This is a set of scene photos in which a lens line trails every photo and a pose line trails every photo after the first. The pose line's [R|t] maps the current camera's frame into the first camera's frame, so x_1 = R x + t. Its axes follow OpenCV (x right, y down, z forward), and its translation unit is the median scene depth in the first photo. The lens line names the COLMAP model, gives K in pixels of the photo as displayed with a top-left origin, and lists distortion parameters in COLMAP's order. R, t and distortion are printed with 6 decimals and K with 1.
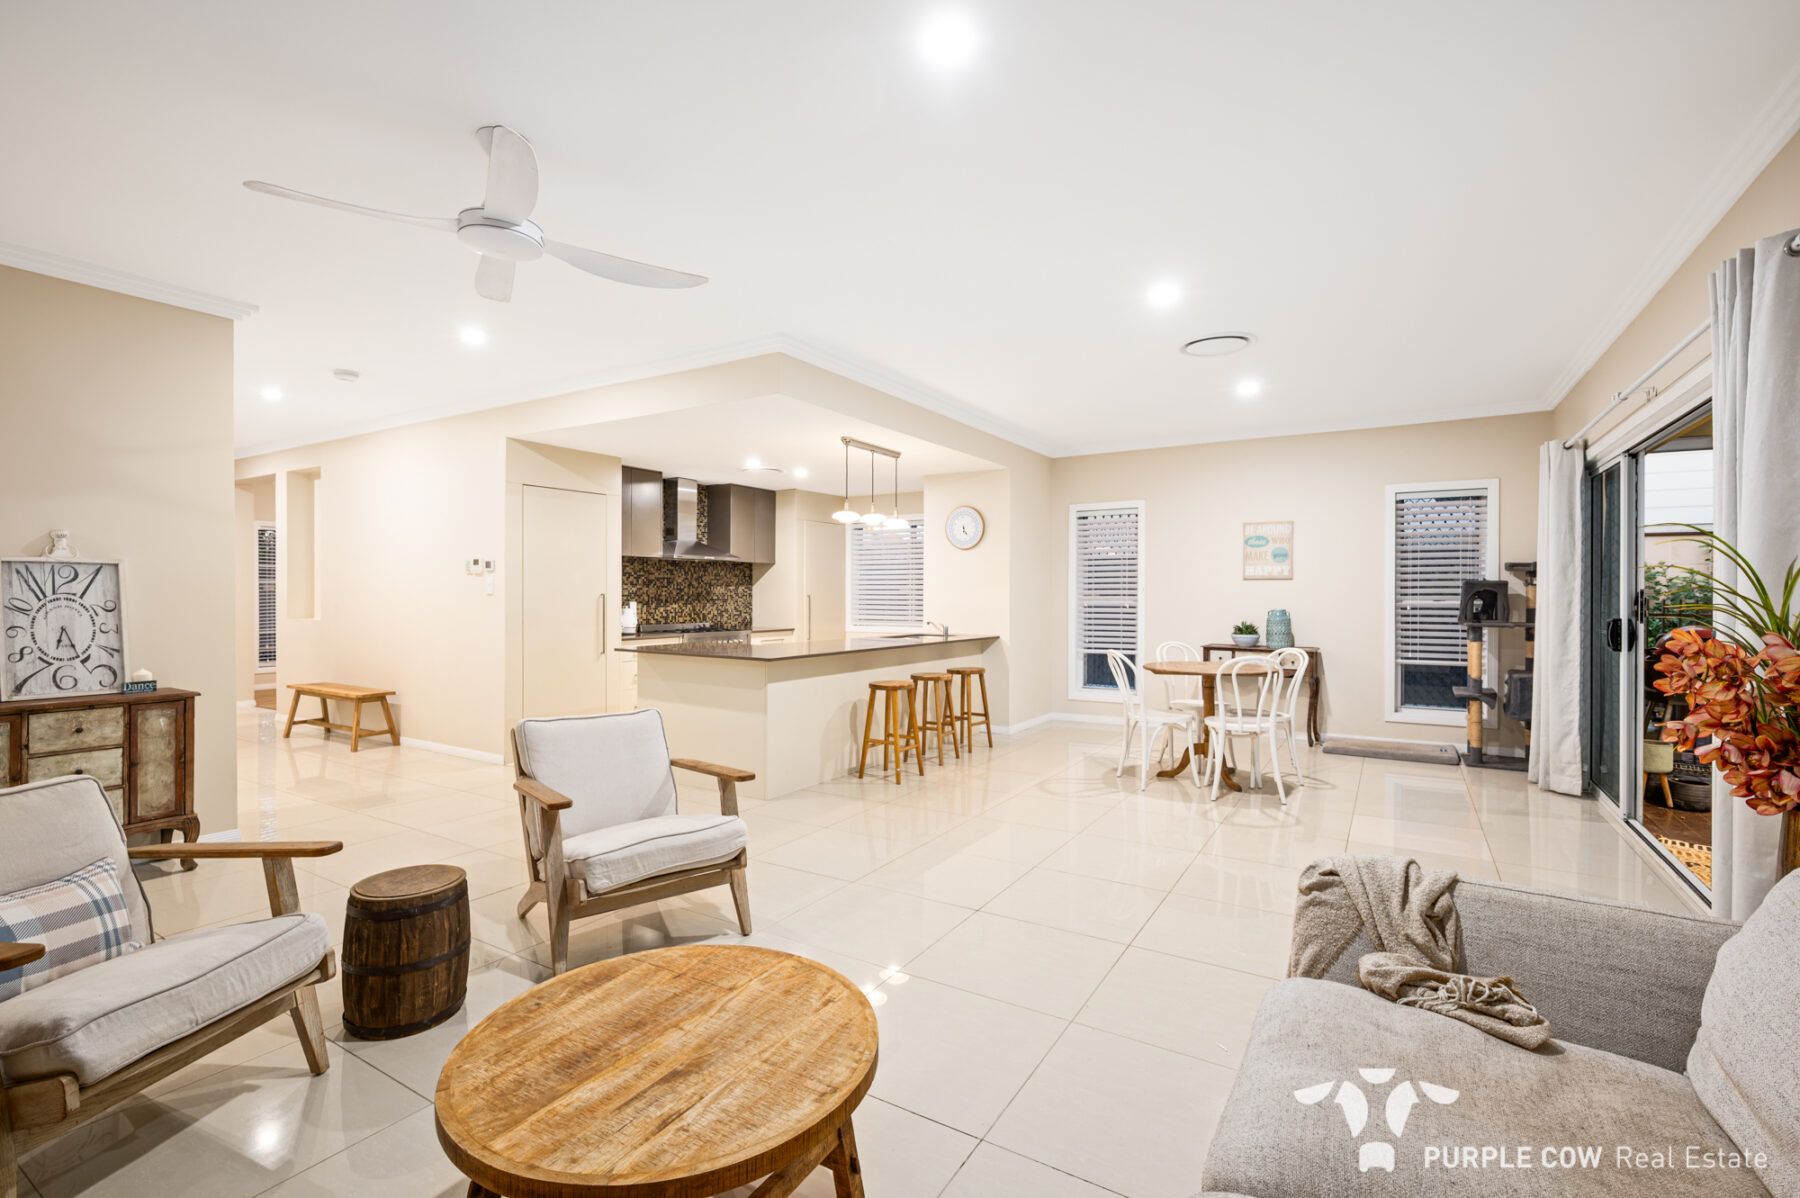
lens RADIAL K [[798.0, 0, 902.0], [0, 798.0, 598.2], [0, 0, 1]] dist [0.001244, 0.000056]
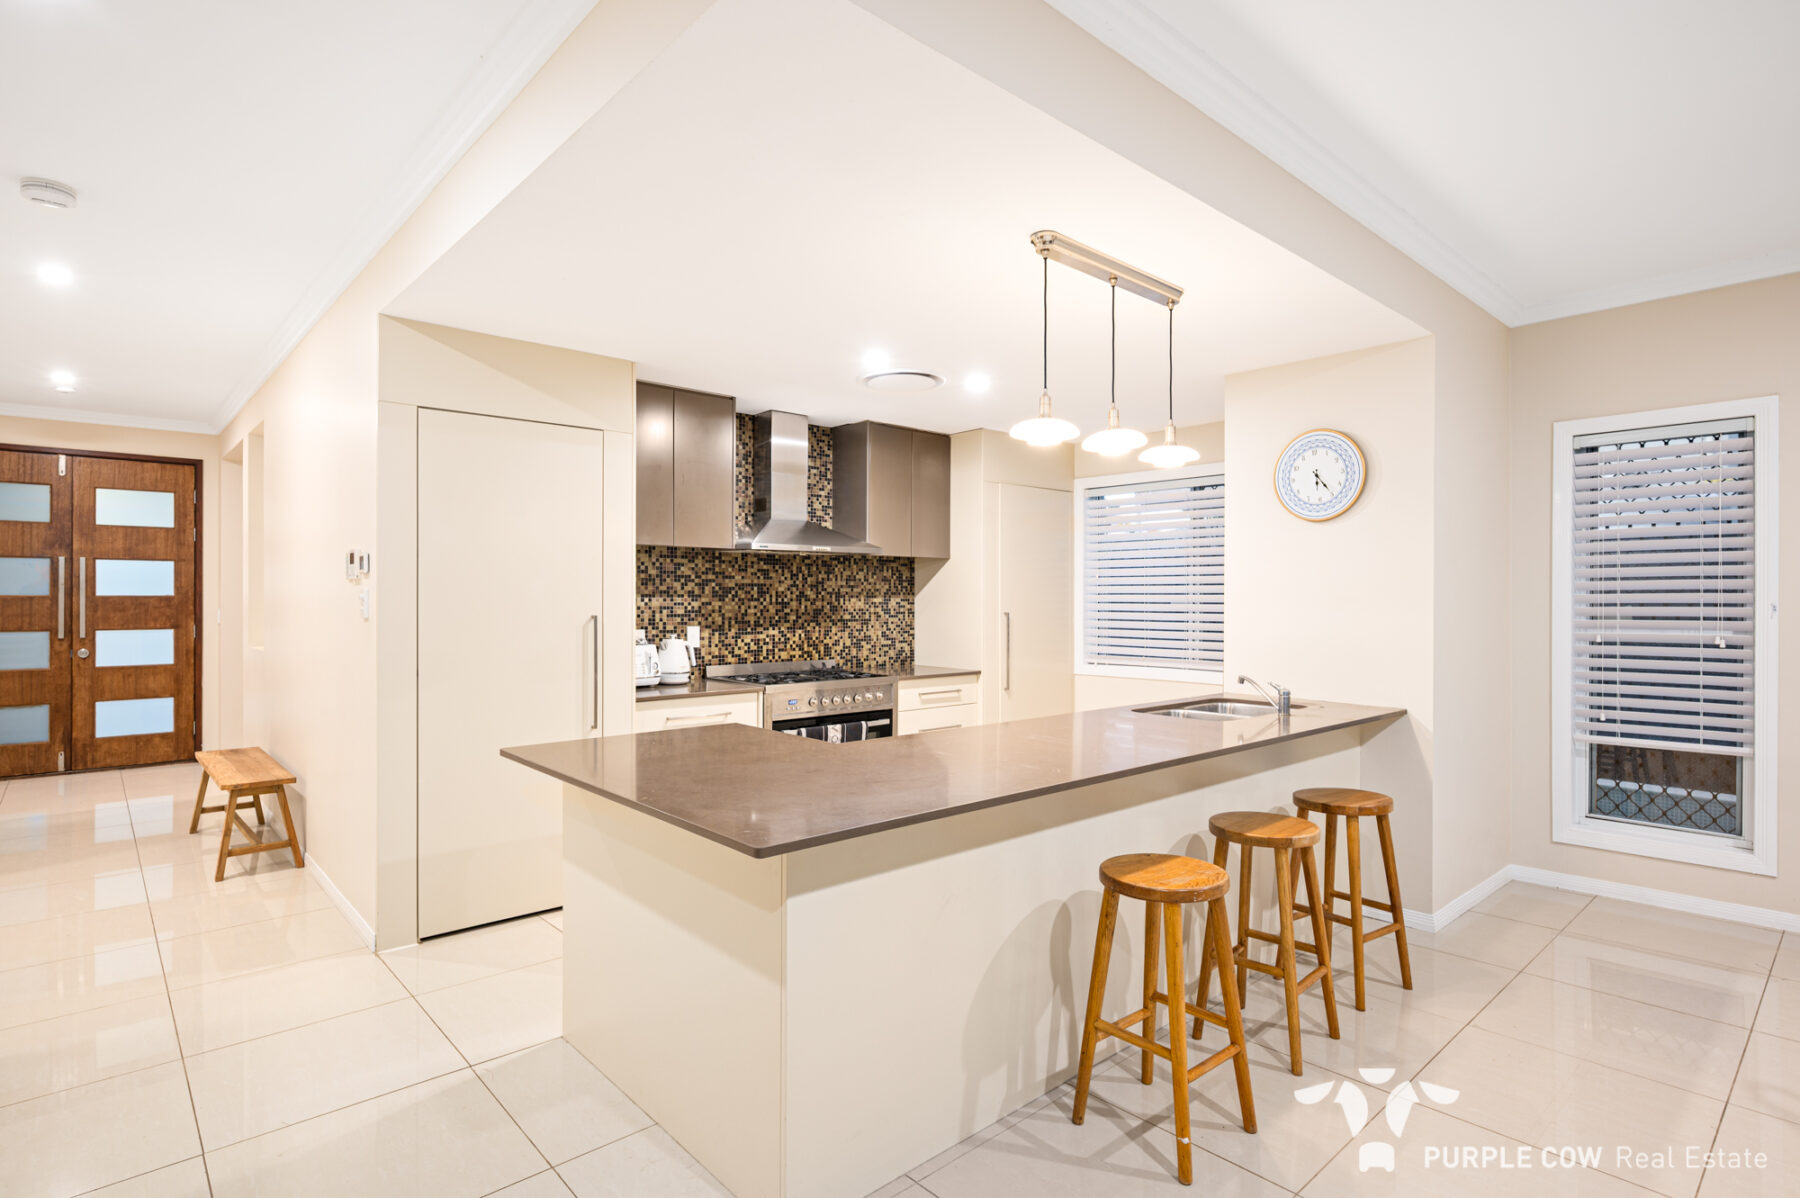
lens RADIAL K [[919.4, 0, 888.5], [0, 919.4, 597.3], [0, 0, 1]] dist [-0.002433, 0.001031]
pose [[0.957784, -0.000961, -0.287489, -0.010017], [-0.001178, 0.999973, -0.007270, -0.013115], [0.287488, 0.007301, 0.957756, 0.450169]]
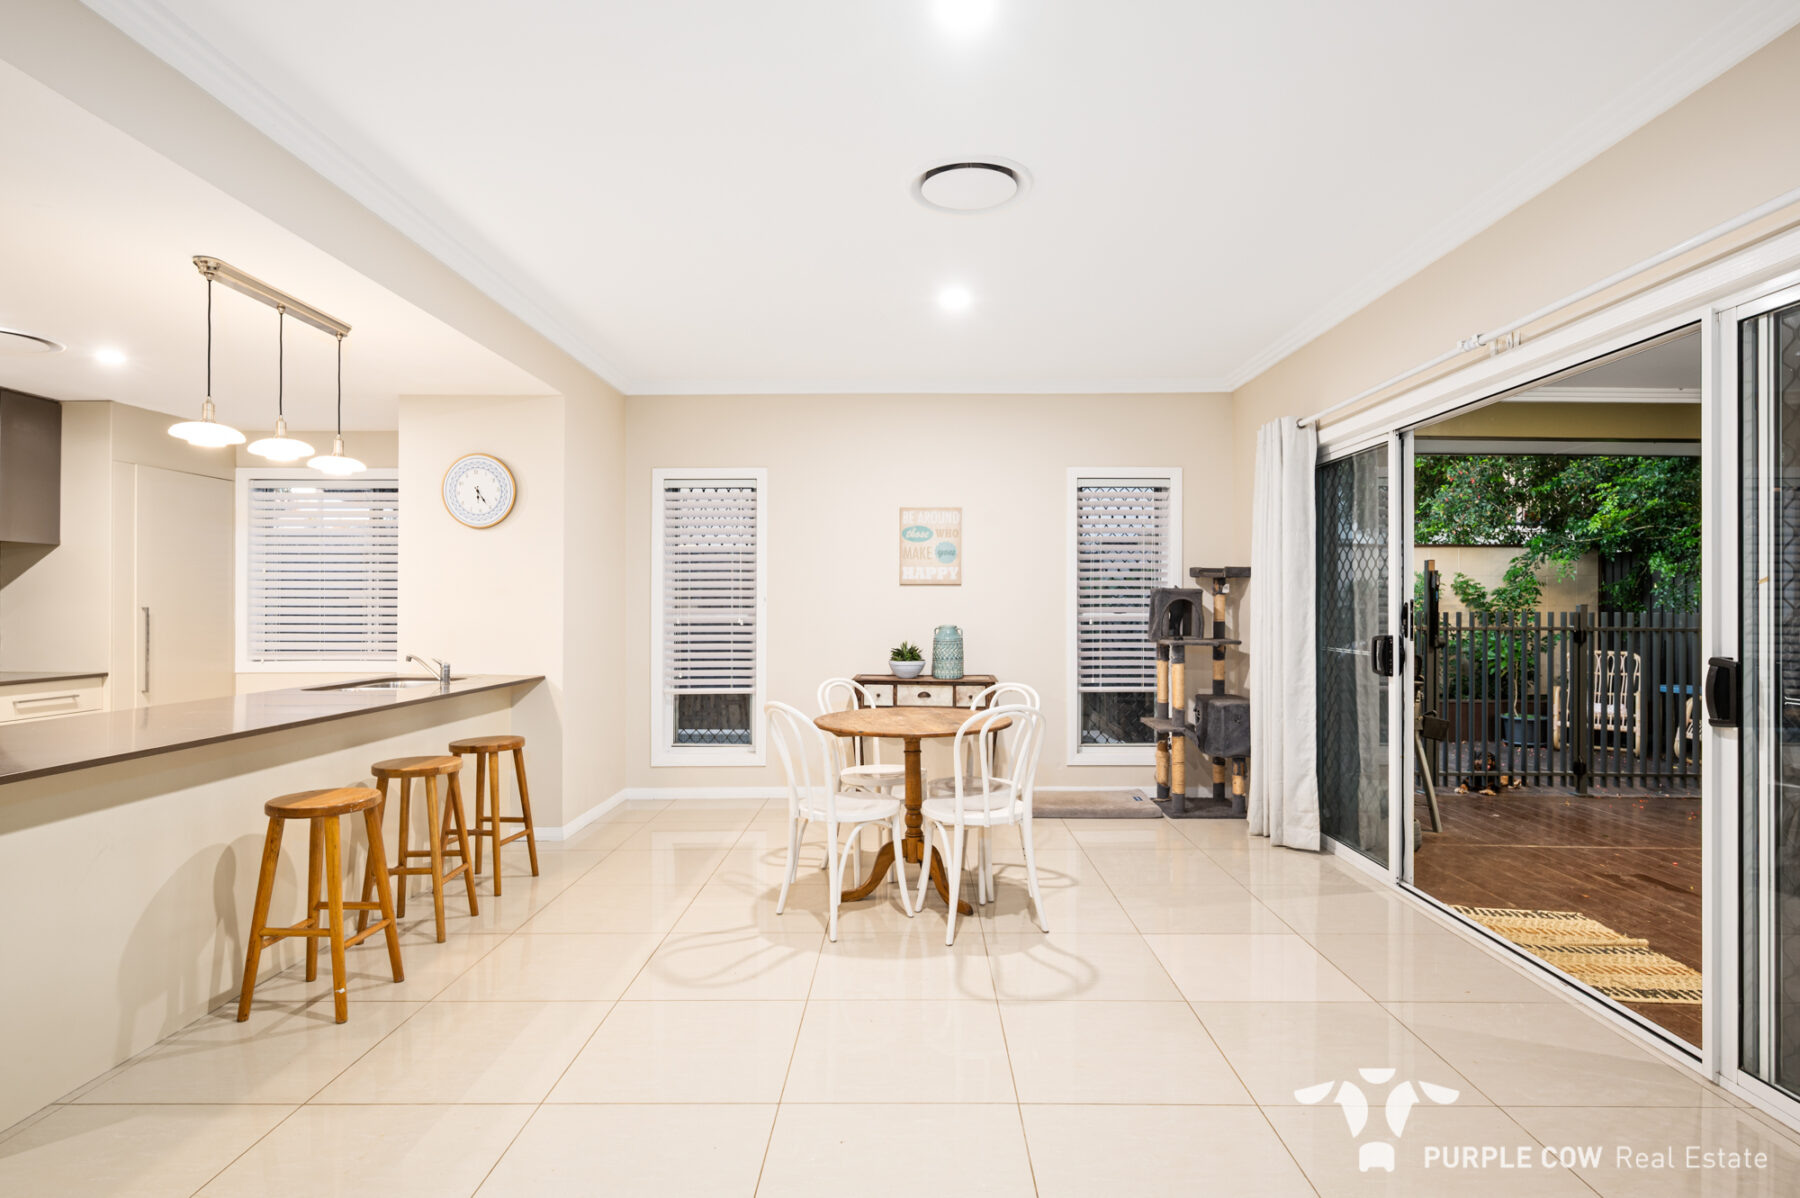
lens RADIAL K [[919.4, 0, 914.7], [0, 919.4, 601.6], [0, 0, 1]] dist [-0.002433, 0.001031]
pose [[0.854238, 0.001129, 0.519880, 0.001740], [0.003159, 0.999968, -0.007362, -0.002175], [-0.519872, 0.007931, 0.854207, 0.293614]]
